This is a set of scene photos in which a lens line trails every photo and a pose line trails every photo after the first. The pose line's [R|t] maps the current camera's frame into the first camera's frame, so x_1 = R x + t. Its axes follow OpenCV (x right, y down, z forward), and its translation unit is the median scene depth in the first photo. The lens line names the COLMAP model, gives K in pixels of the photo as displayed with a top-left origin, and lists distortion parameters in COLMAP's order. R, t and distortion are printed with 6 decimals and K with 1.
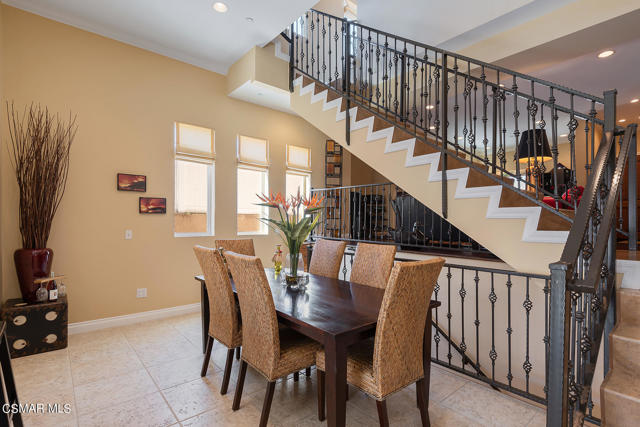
lens RADIAL K [[311.4, 0, 336.5], [0, 311.4, 223.2], [0, 0, 1]] dist [0.010150, -0.000080]
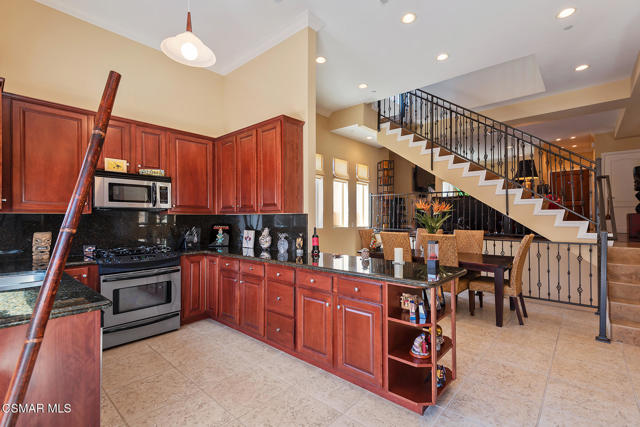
lens RADIAL K [[298.0, 0, 318.1], [0, 298.0, 217.4], [0, 0, 1]] dist [0.022825, -0.005564]
pose [[0.990950, -0.008093, 0.133986, -0.685216], [0.008675, 0.999955, -0.003764, -0.003710], [-0.133949, 0.004892, 0.990976, -0.420854]]
